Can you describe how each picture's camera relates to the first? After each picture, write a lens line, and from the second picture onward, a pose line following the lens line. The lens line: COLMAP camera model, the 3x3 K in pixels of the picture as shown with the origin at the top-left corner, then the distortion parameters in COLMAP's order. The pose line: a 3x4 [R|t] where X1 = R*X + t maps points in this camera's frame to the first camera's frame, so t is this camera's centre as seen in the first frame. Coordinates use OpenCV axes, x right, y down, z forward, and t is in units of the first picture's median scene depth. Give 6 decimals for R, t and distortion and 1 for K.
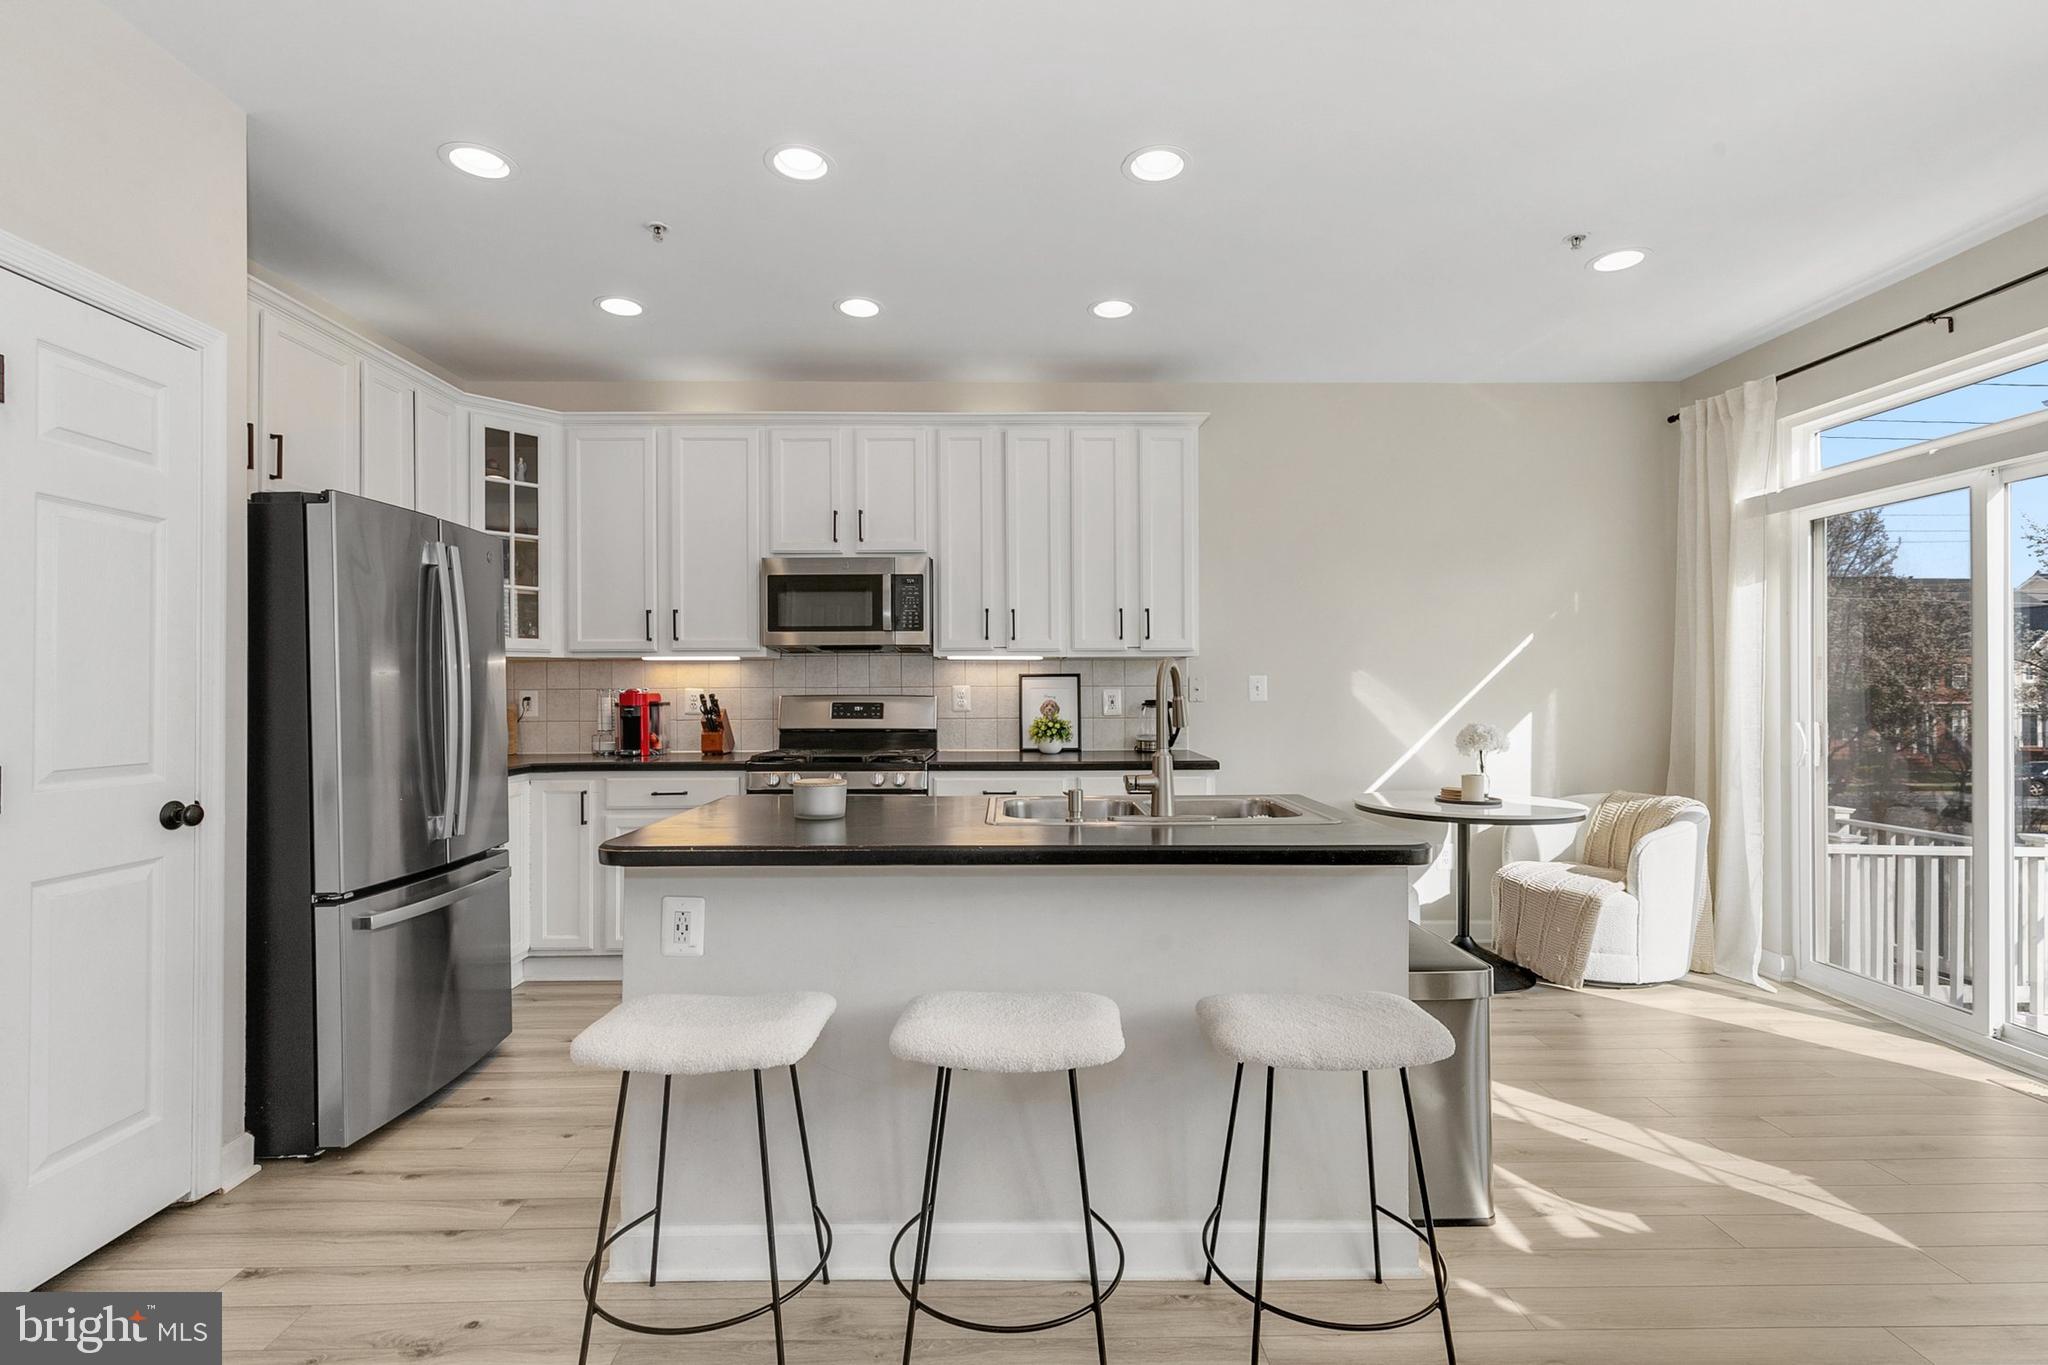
lens RADIAL K [[933.6, 0, 1033.7], [0, 933.6, 685.0], [0, 0, 1]] dist [0.011051, -0.001480]
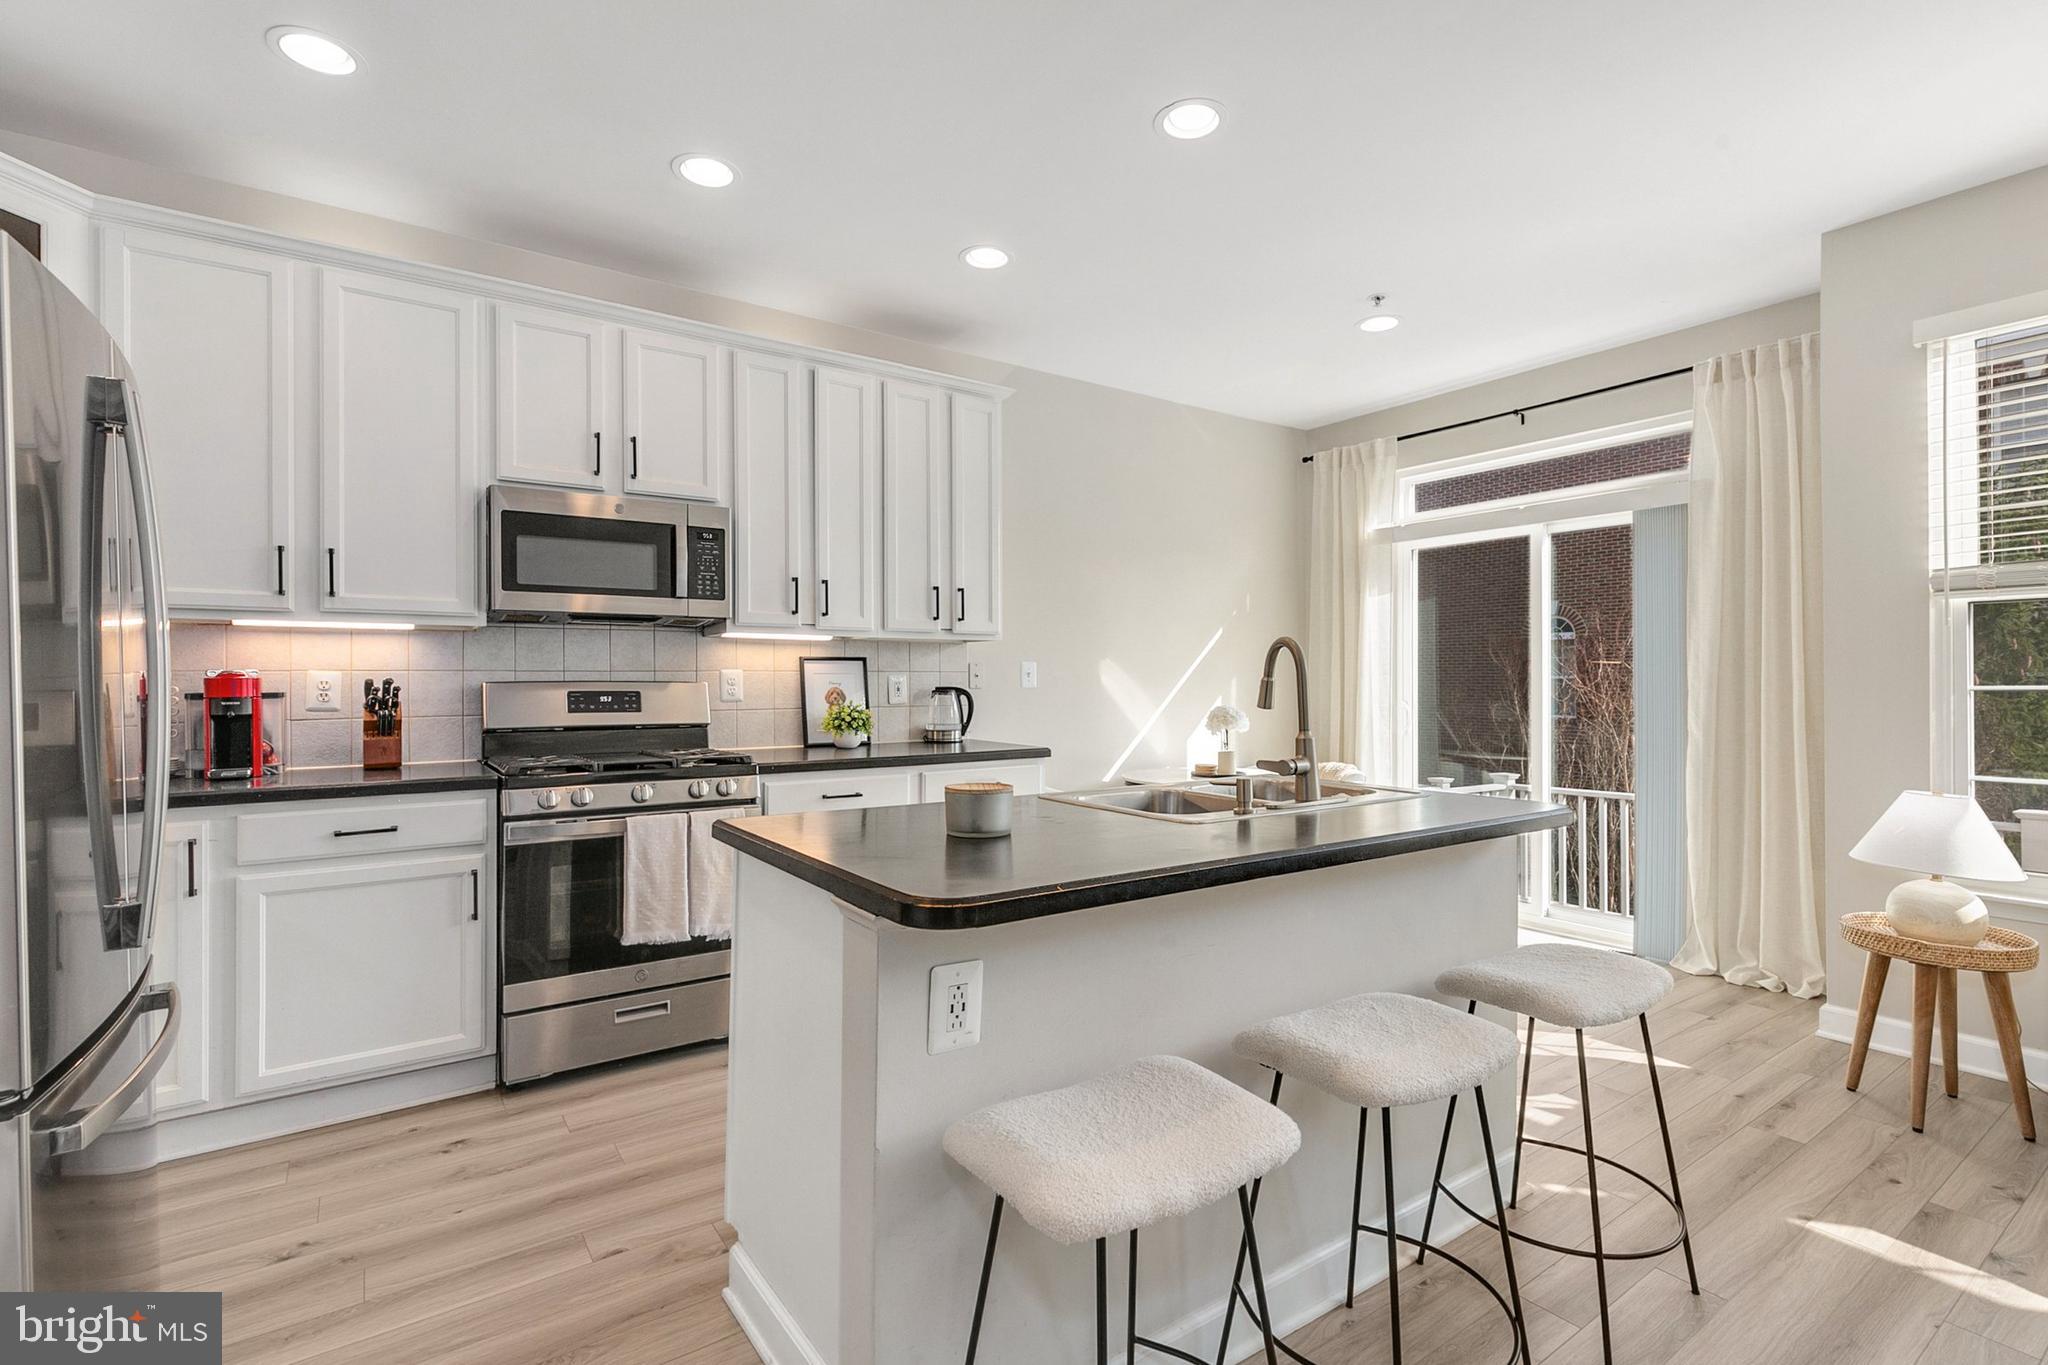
lens RADIAL K [[933.6, 0, 1022.1], [0, 933.6, 676.6], [0, 0, 1]] dist [0.011051, -0.001480]
pose [[0.833343, 0.003351, 0.552745, -0.334343], [-0.003100, 0.999994, -0.001390, 0.007260], [-0.552747, -0.000555, 0.833349, 0.185866]]
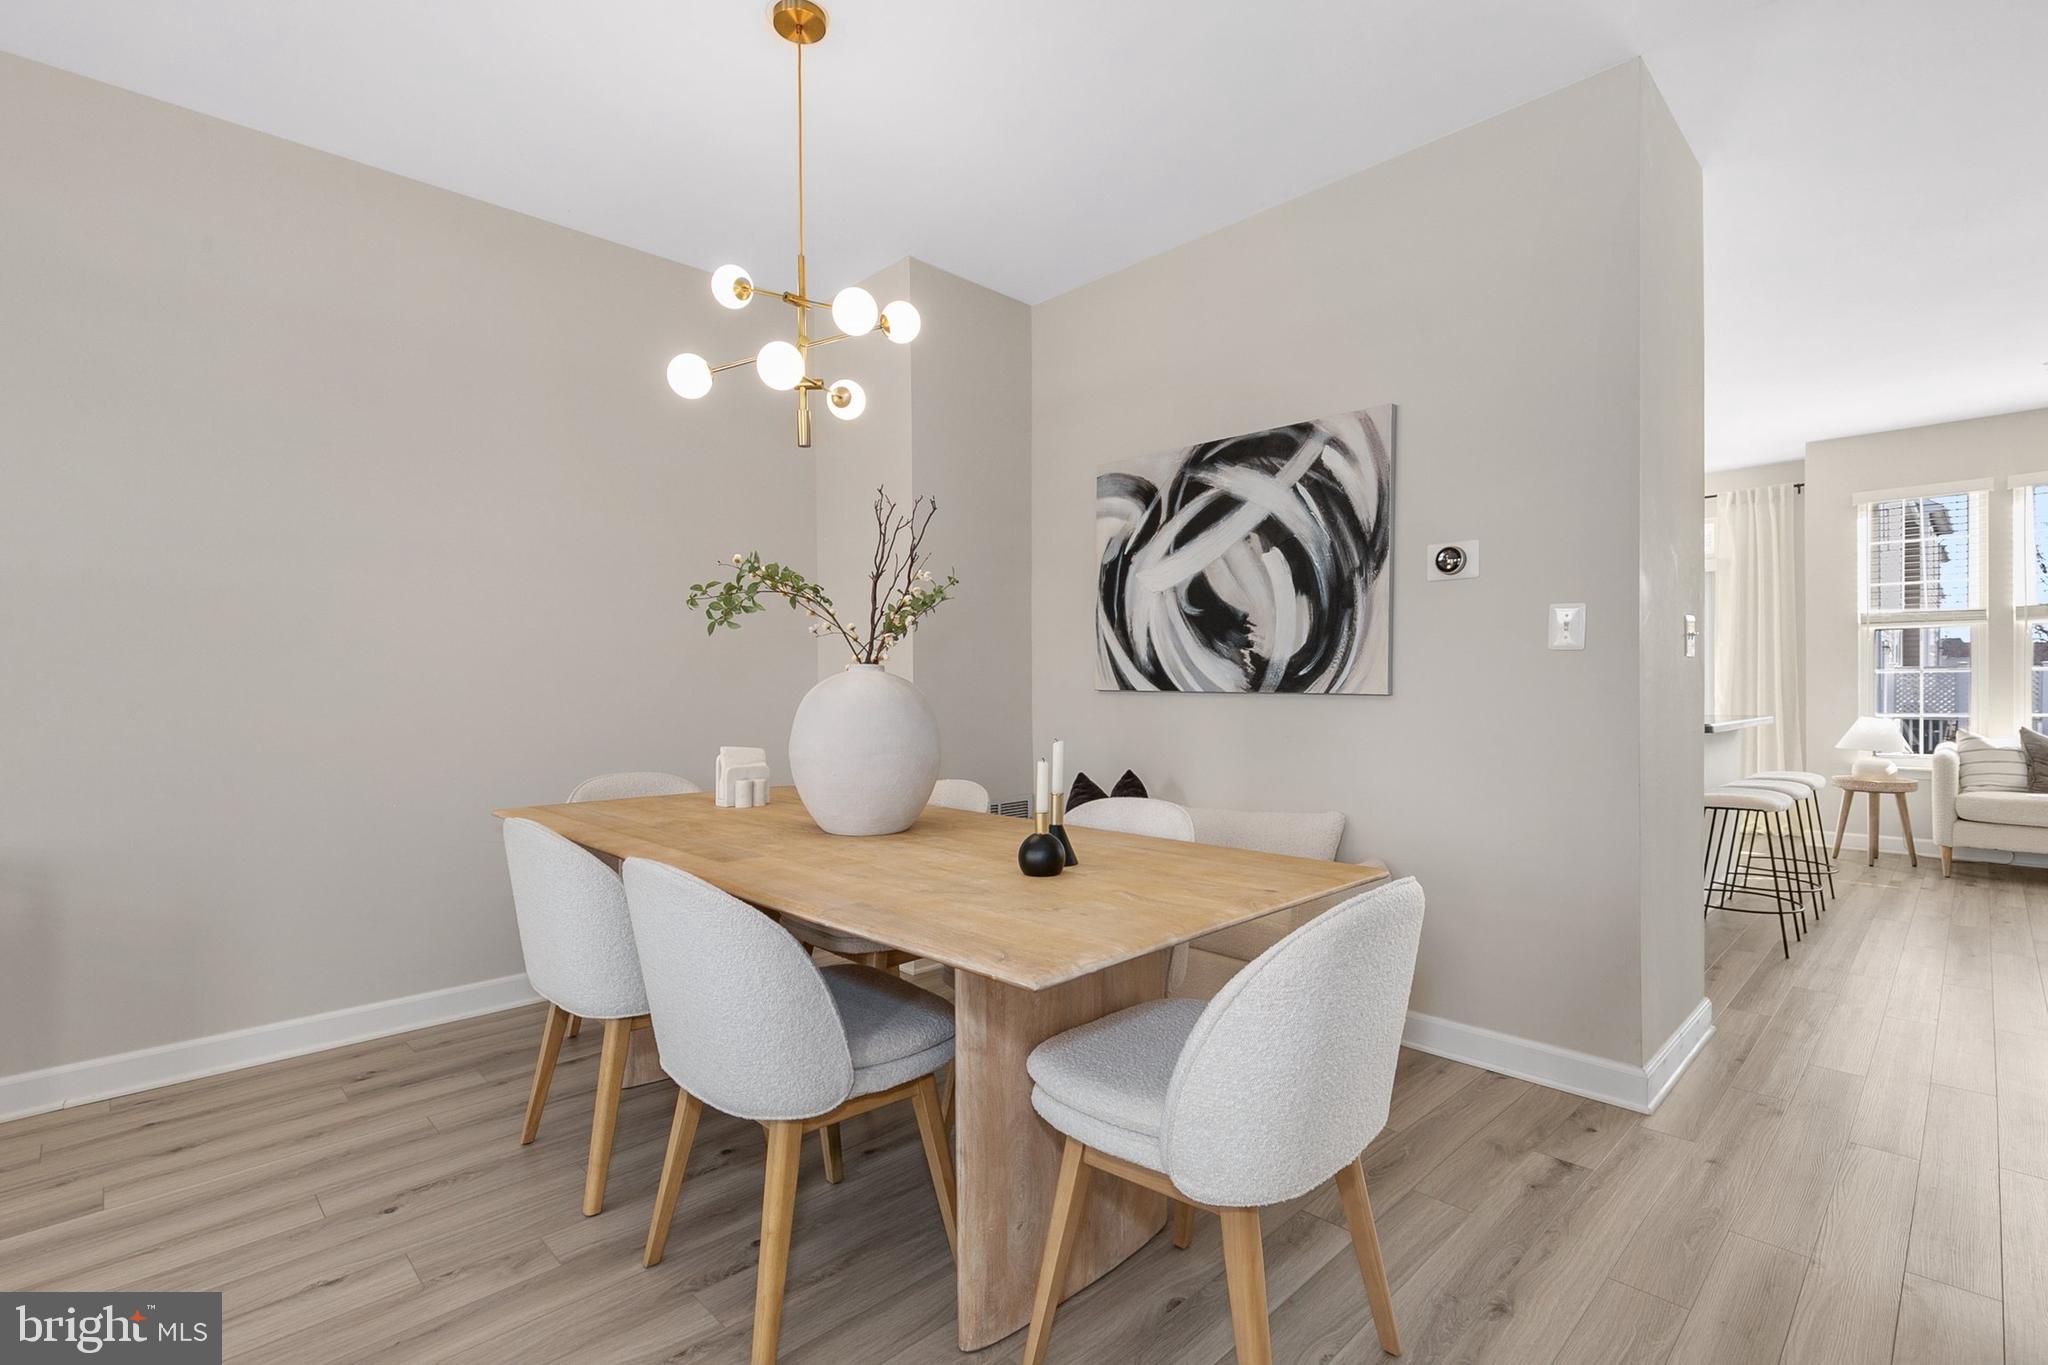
lens RADIAL K [[933.6, 0, 1034.2], [0, 933.6, 692.9], [0, 0, 1]] dist [0.011051, -0.001480]
pose [[0.727173, -0.009532, 0.686388, -0.958192], [0.000370, 0.999909, 0.013493, 0.019772], [-0.686454, -0.009558, 0.727110, 0.202373]]
